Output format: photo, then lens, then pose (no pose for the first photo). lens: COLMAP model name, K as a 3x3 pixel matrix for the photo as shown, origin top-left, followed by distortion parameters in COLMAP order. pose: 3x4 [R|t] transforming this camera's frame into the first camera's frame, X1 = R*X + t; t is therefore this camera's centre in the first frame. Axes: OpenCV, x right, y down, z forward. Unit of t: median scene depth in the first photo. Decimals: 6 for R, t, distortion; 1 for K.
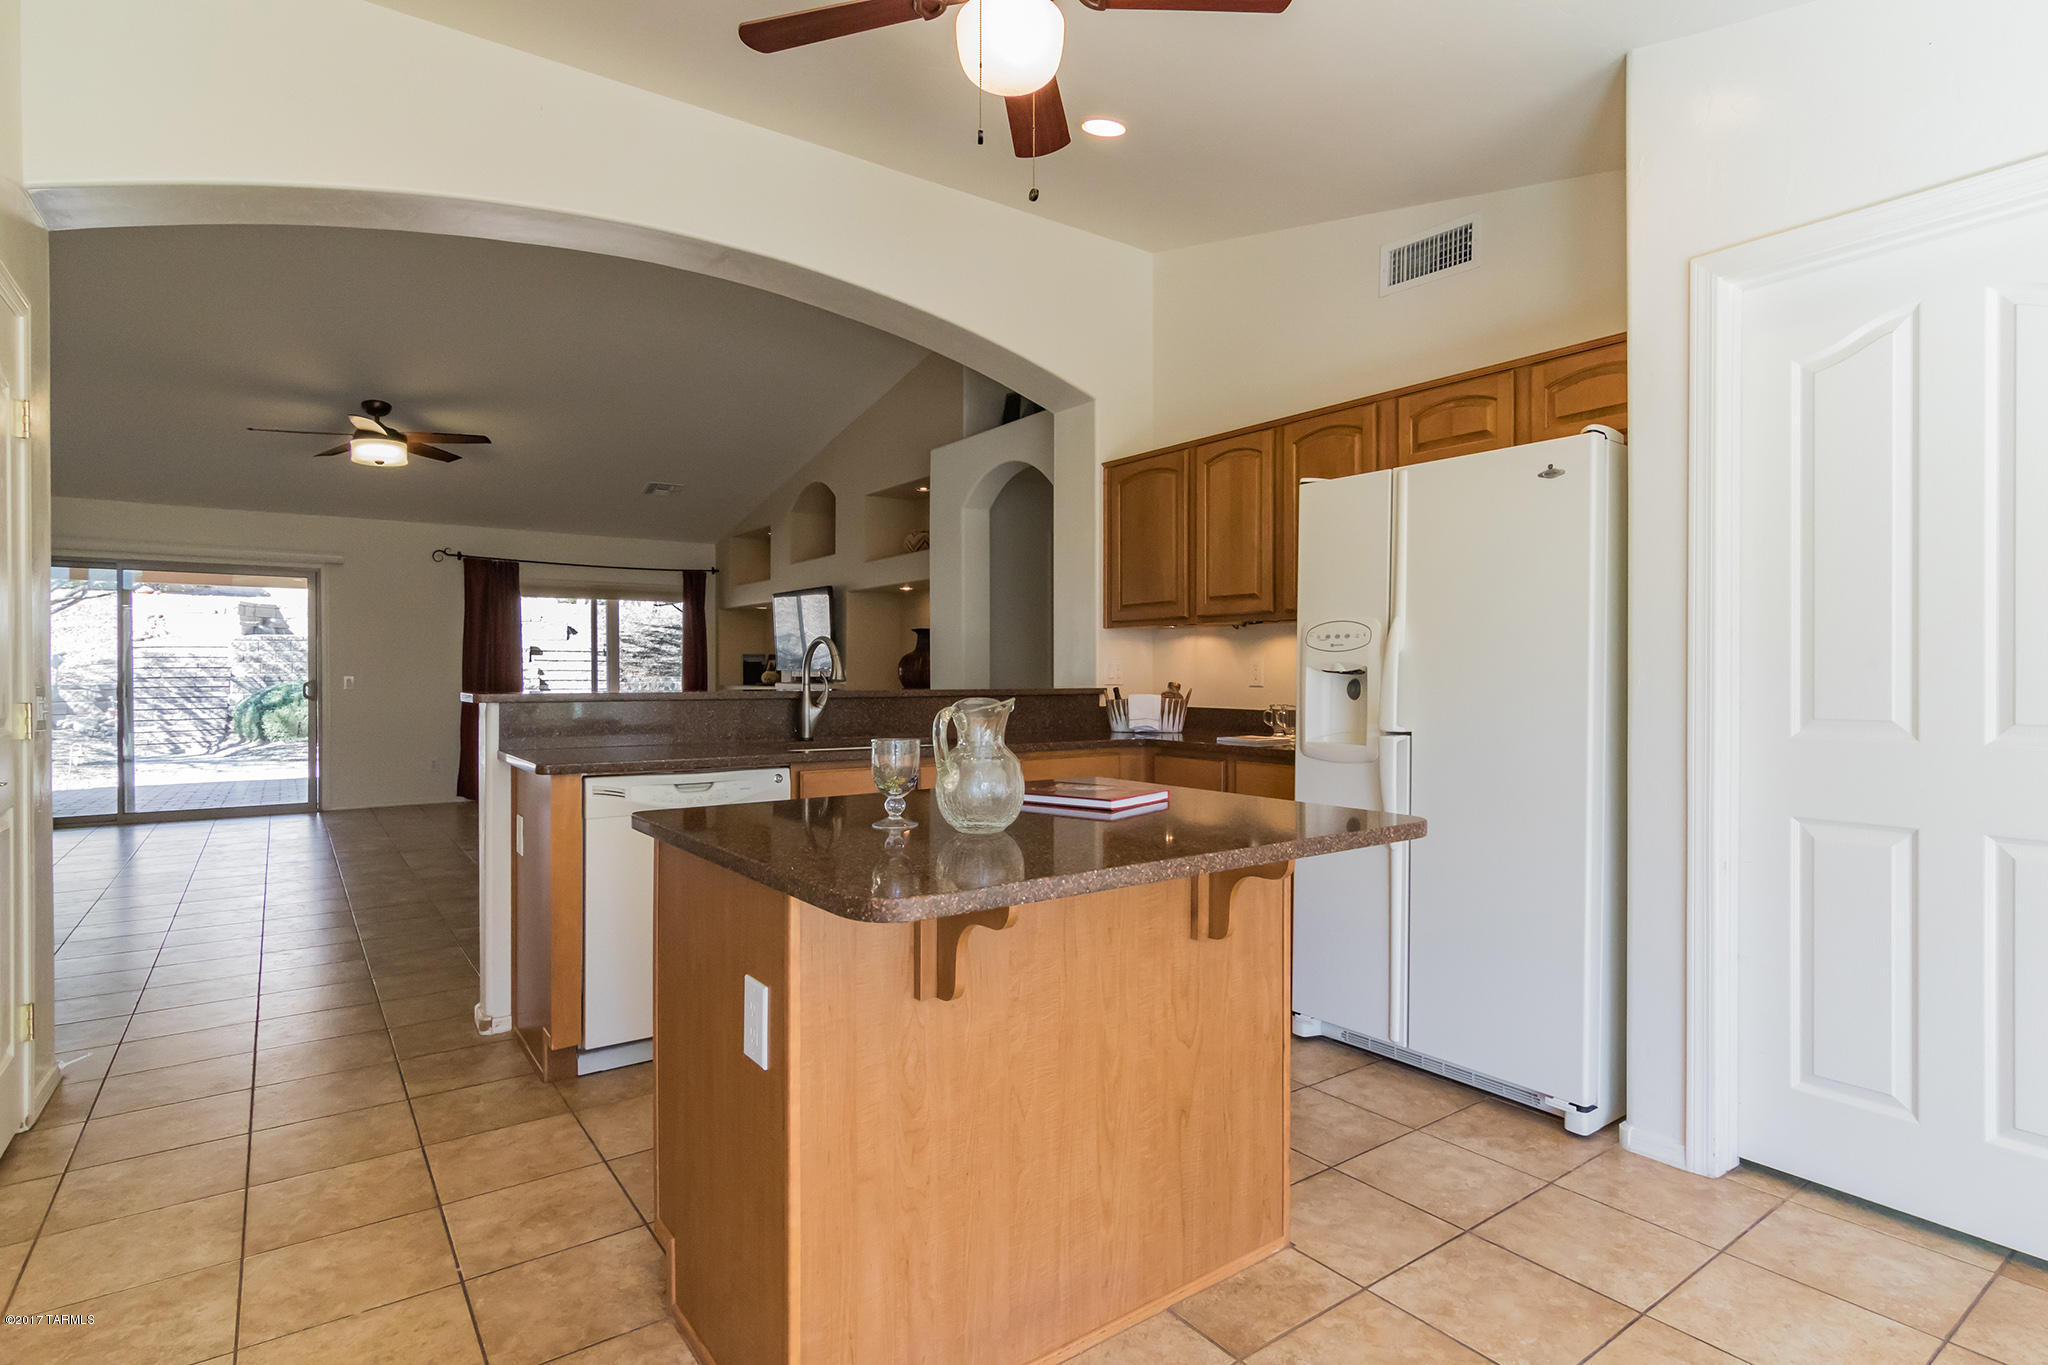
lens RADIAL K [[1030.6, 0, 1024.0], [0, 1030.6, 682.5], [0, 0, 1]] dist [0.002349, -0.000188]
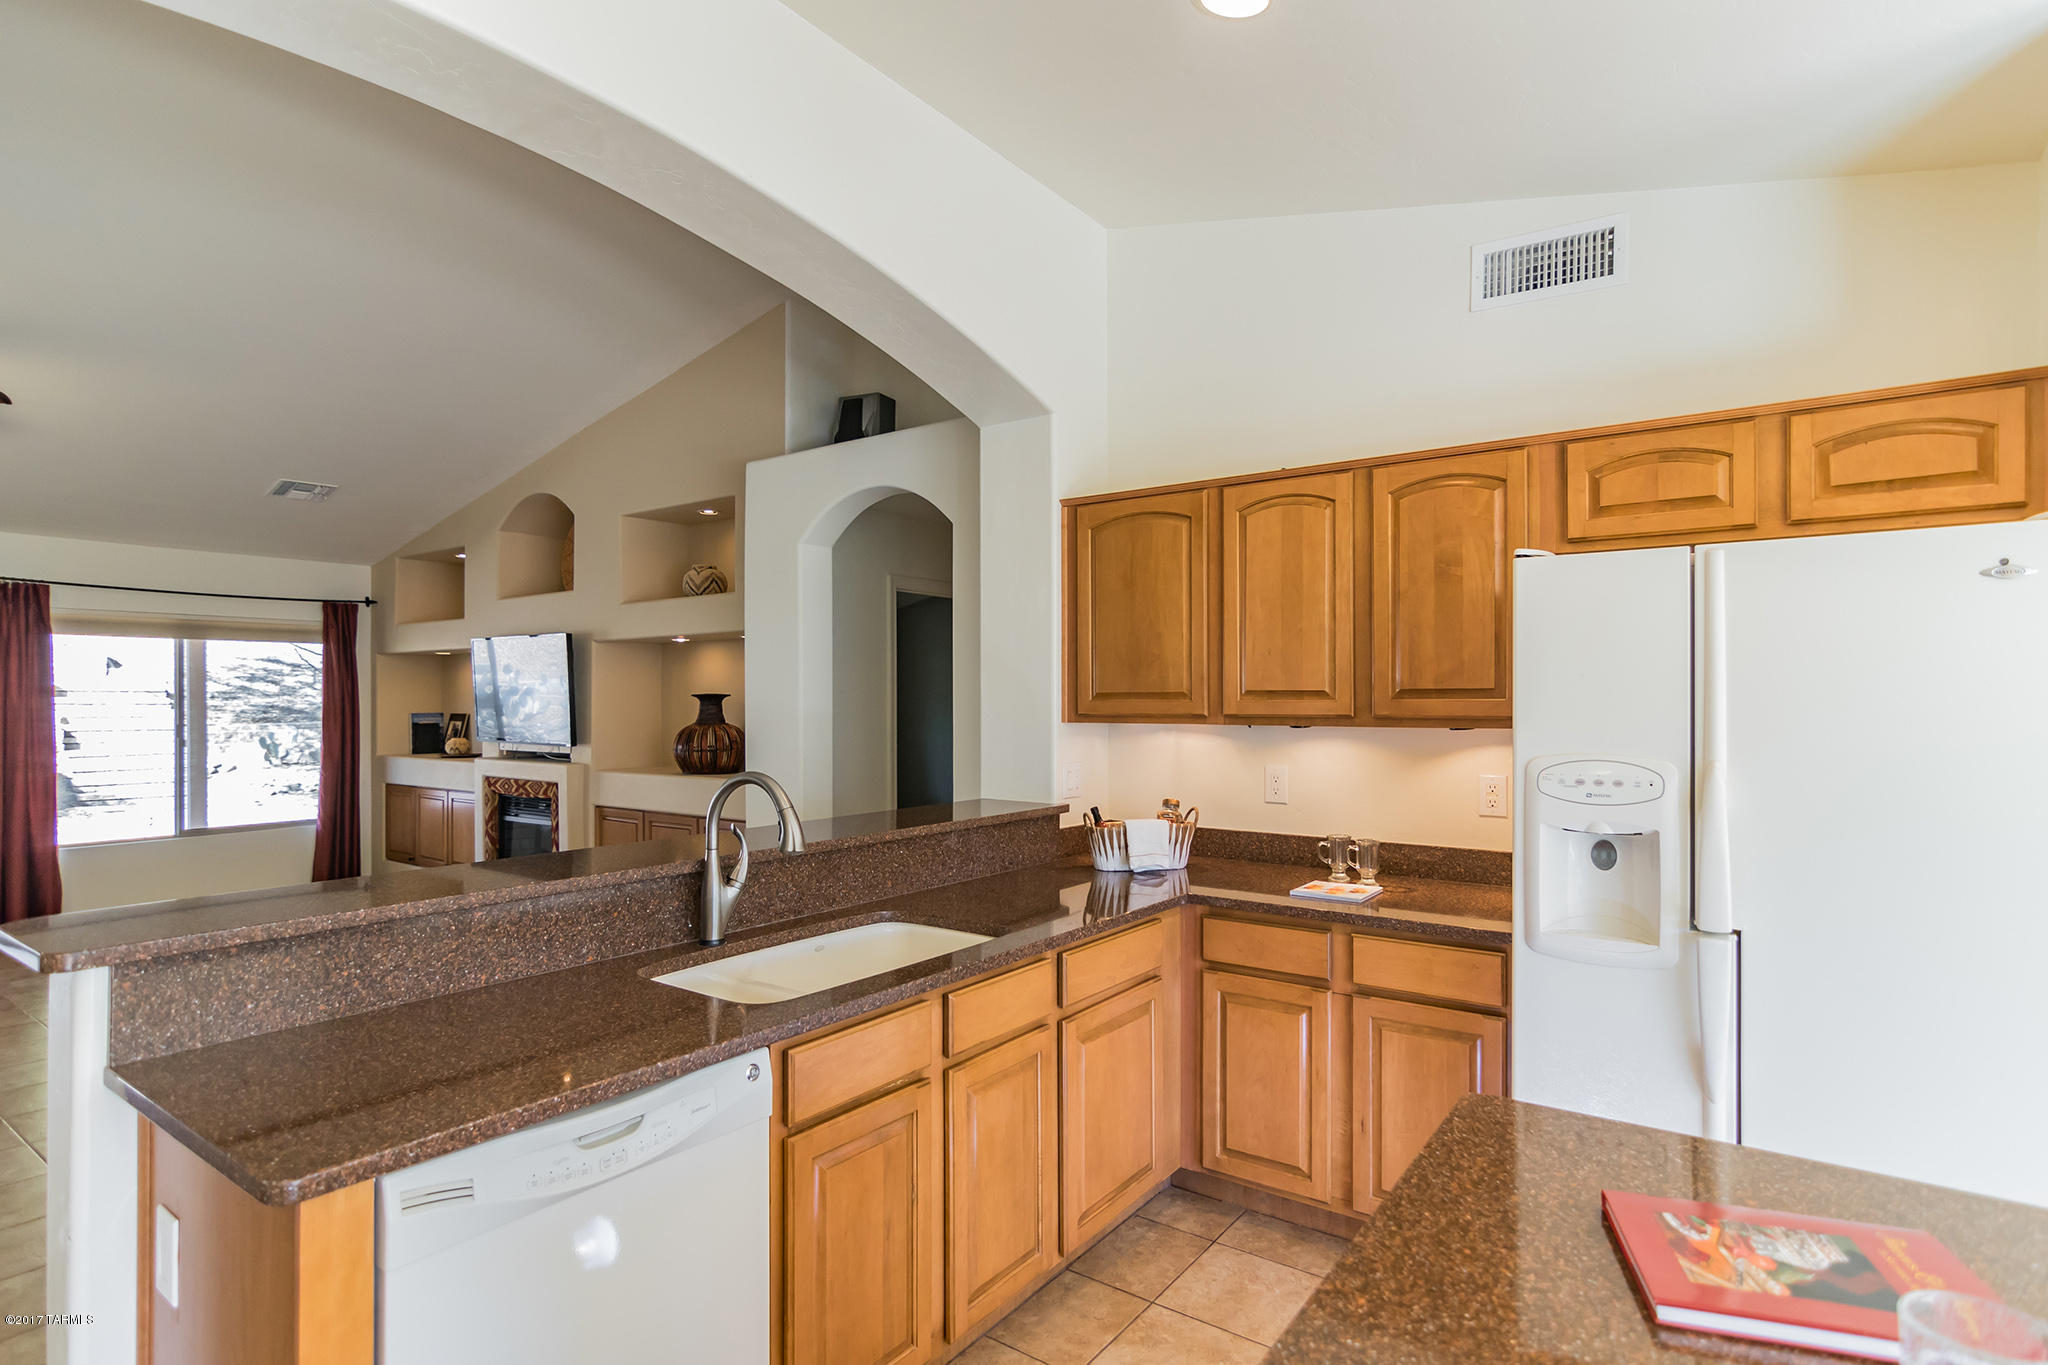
lens RADIAL K [[1041.6, 0, 1019.1], [0, 1041.6, 699.9], [0, 0, 1]] dist [0.001578, 0.000253]
pose [[0.951660, -0.000785, 0.307151, -0.131698], [0.003731, 0.999953, -0.009004, -0.045079], [-0.307130, 0.009715, 0.951618, 0.215309]]
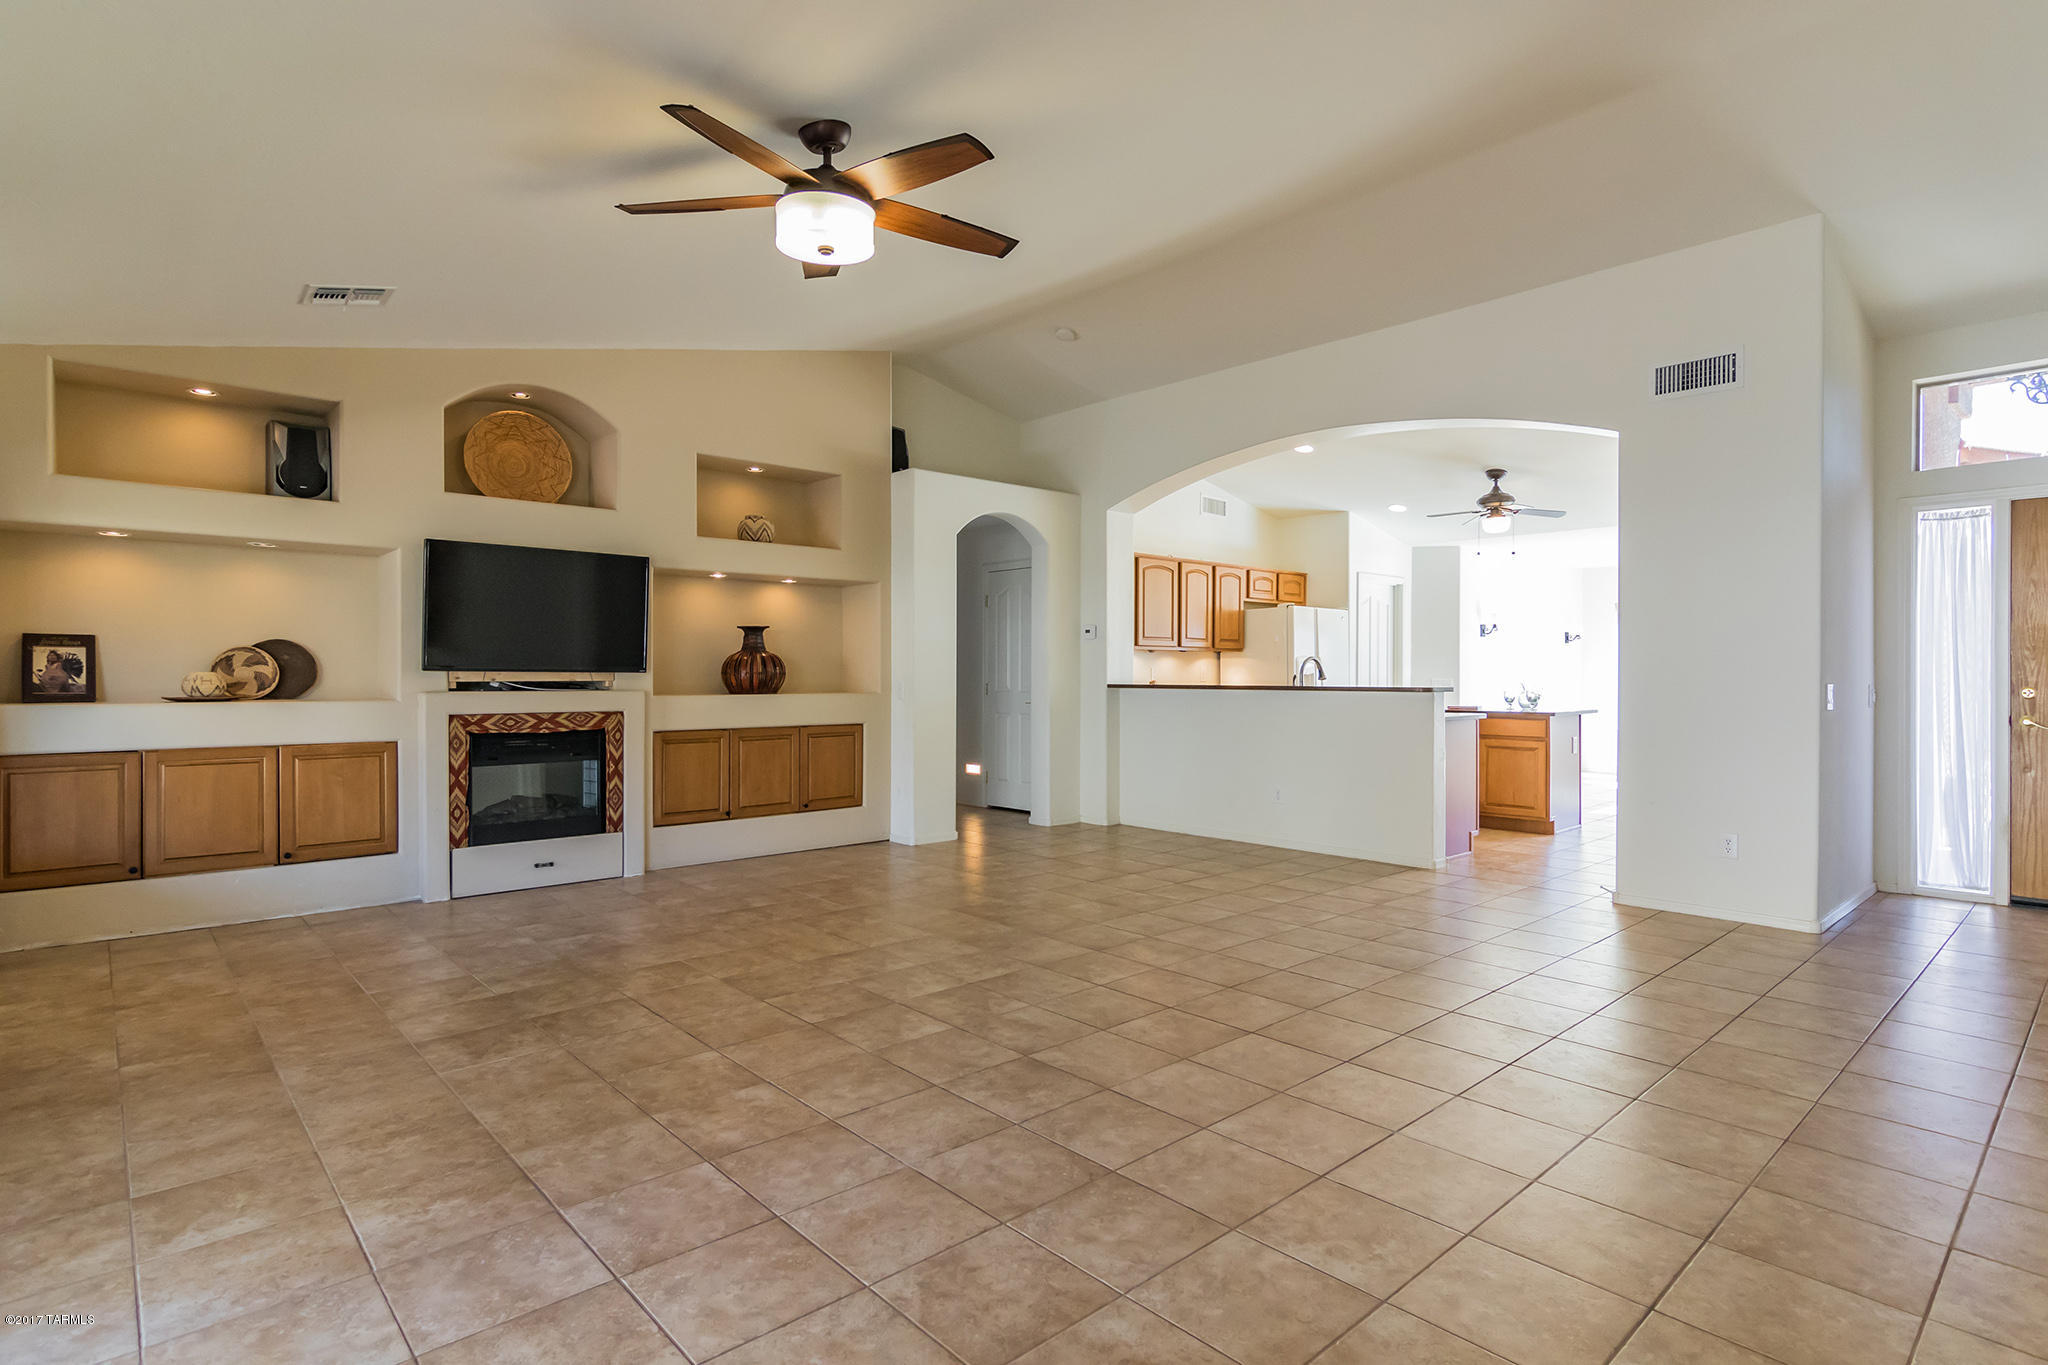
lens RADIAL K [[1030.6, 0, 1024.0], [0, 1030.6, 682.5], [0, 0, 1]] dist [0.002349, -0.000188]
pose [[-0.112465, -0.007005, 0.993631, -1.141522], [0.009749, 0.999919, 0.008153, -0.009395], [-0.993608, 0.010604, -0.112388, 0.978304]]
